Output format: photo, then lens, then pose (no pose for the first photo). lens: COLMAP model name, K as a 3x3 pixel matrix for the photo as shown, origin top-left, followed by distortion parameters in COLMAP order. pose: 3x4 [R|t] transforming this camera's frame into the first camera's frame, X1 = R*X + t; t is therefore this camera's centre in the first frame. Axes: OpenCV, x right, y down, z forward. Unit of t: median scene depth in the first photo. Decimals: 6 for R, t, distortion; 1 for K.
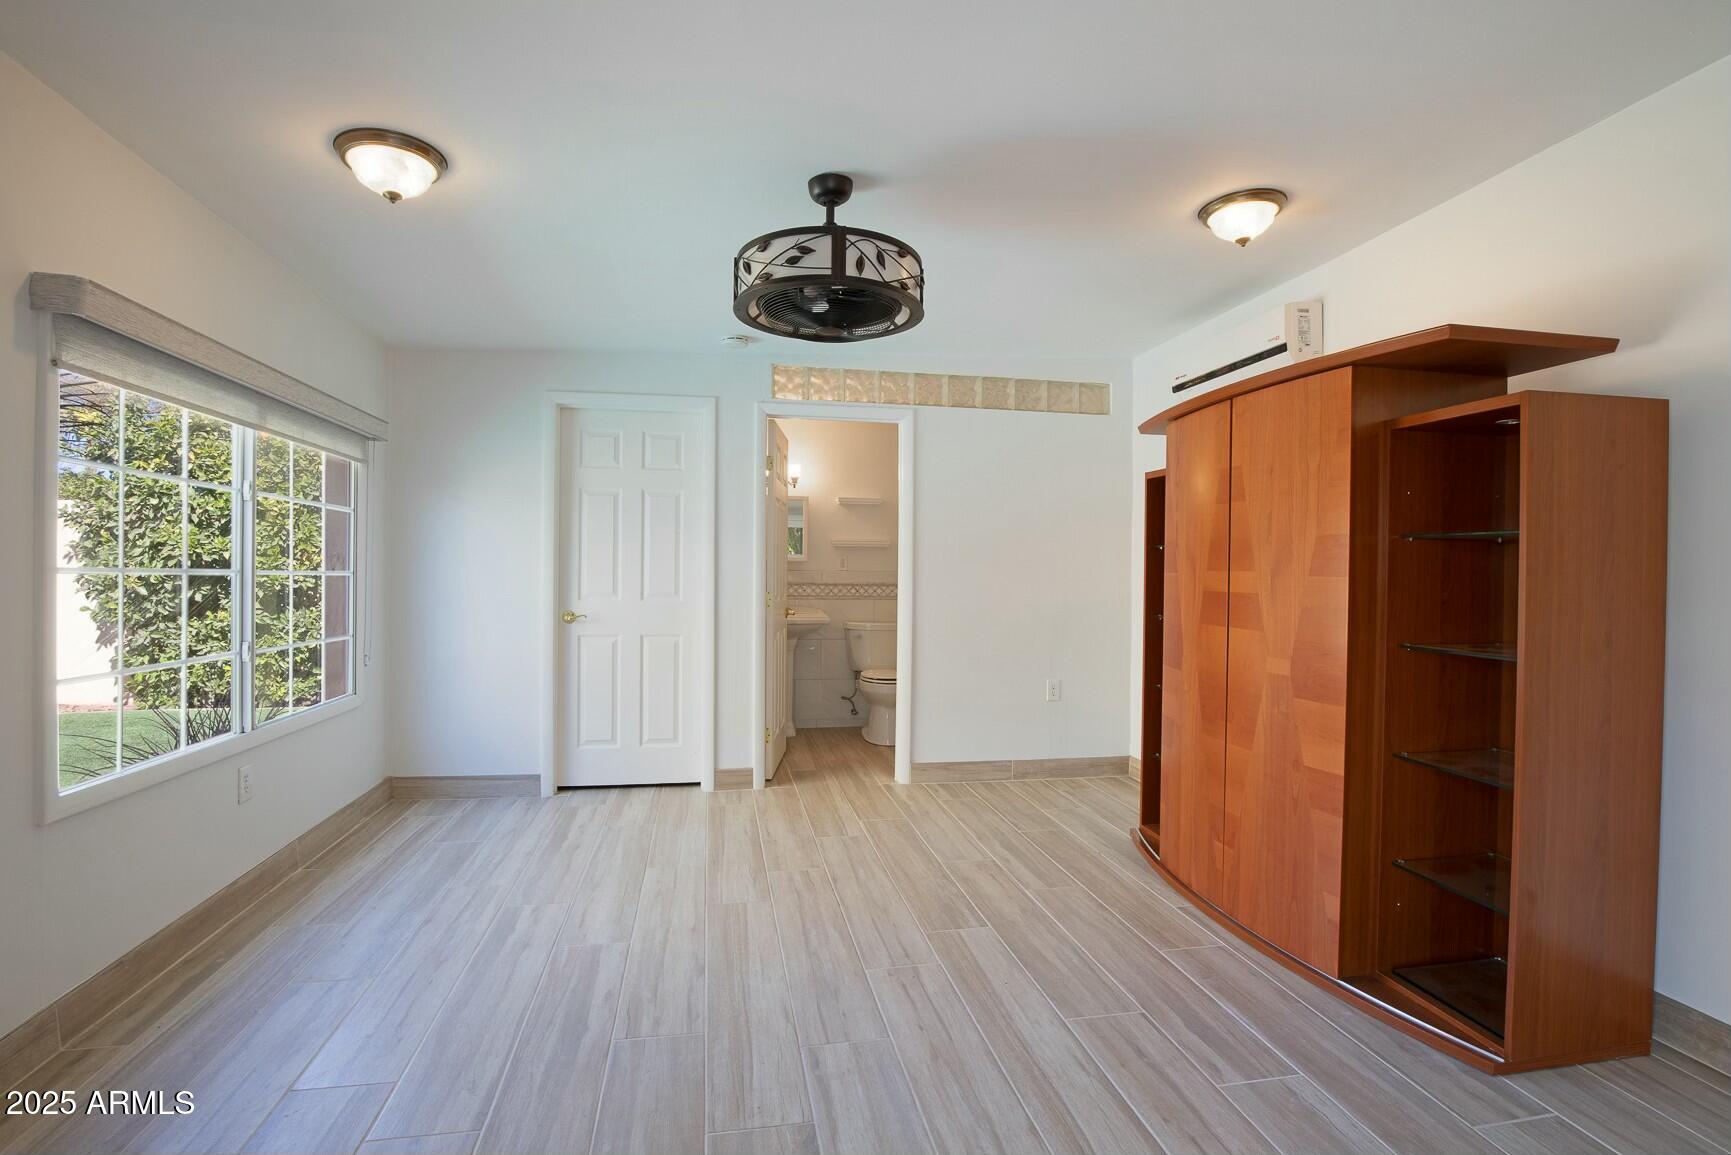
lens RADIAL K [[807.2, 0, 869.5], [0, 807.2, 585.8], [0, 0, 1]] dist [-0.030045, 0.010845]
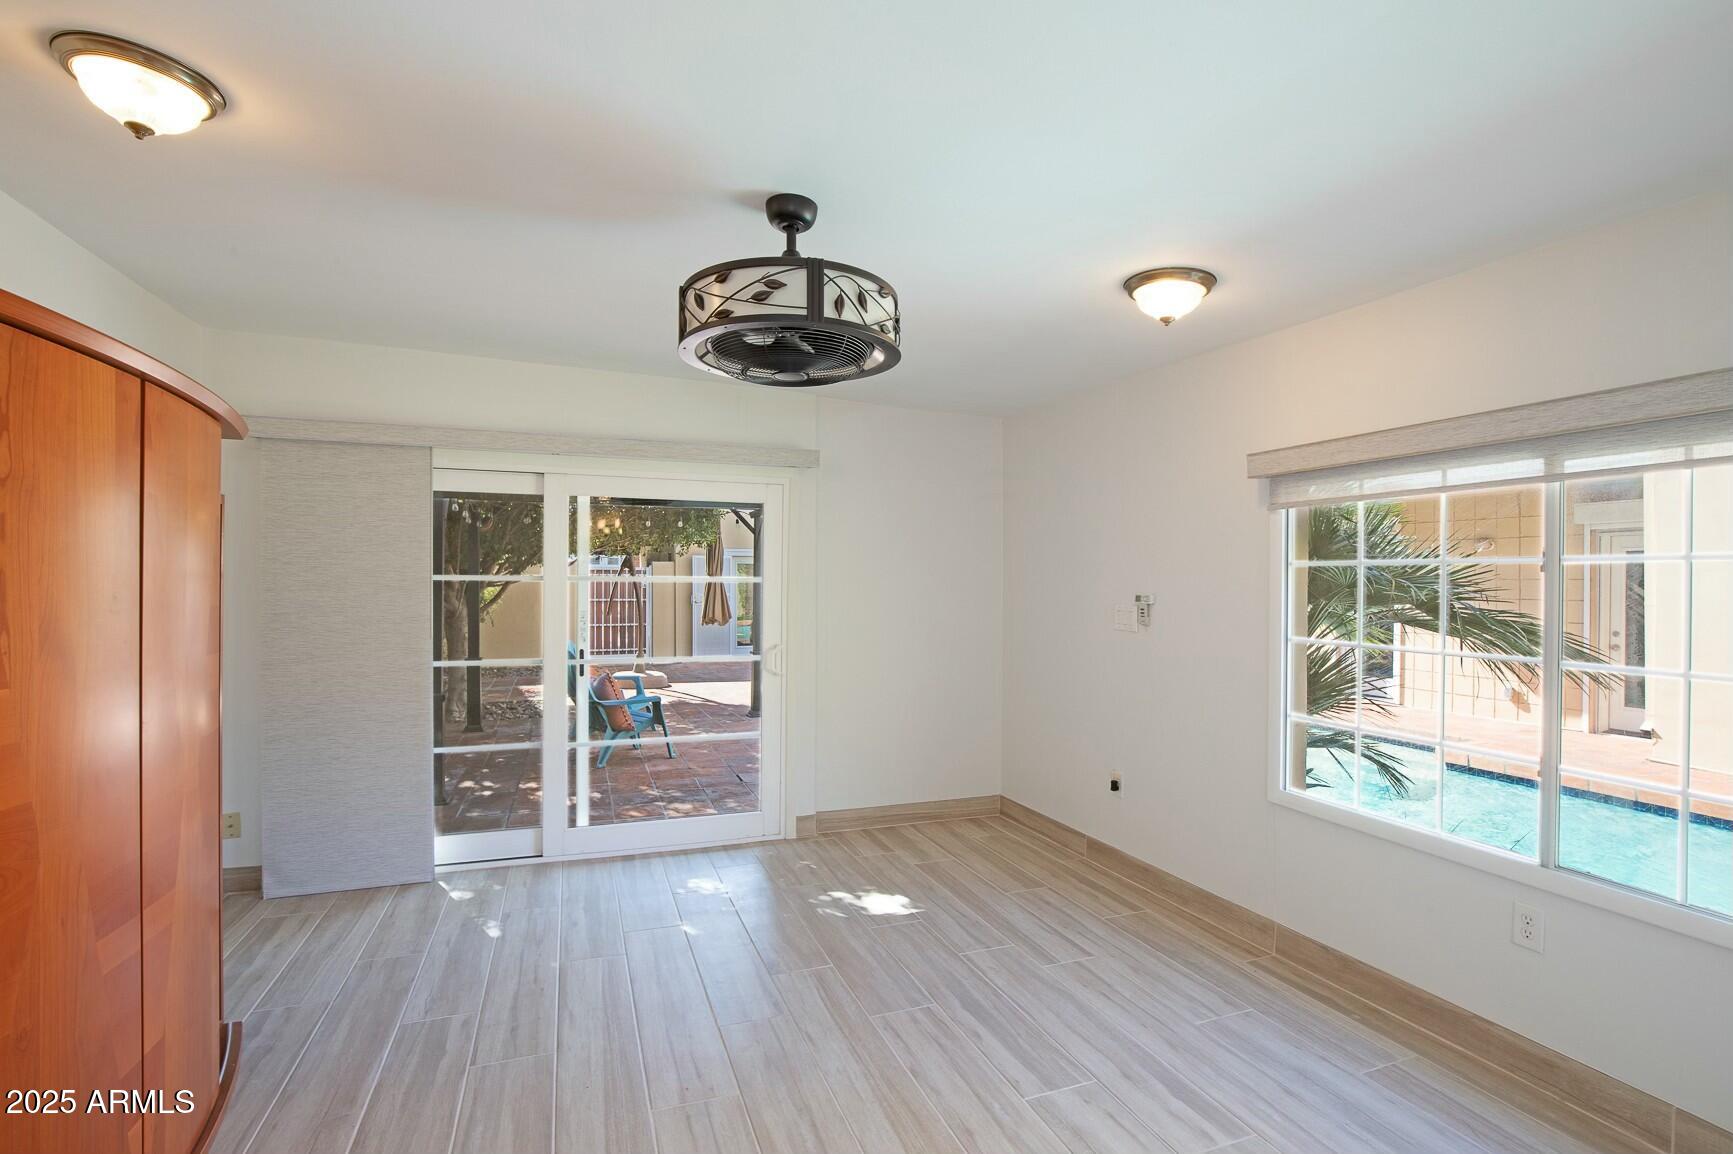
lens RADIAL K [[808.2, 0, 870.5], [0, 808.2, 585.3], [0, 0, 1]] dist [-0.030045, 0.010845]
pose [[-0.987514, -0.013831, -0.156922, -0.002377], [-0.016367, 0.999755, 0.014882, -0.111809], [0.156677, 0.017265, -0.987499, 1.972482]]
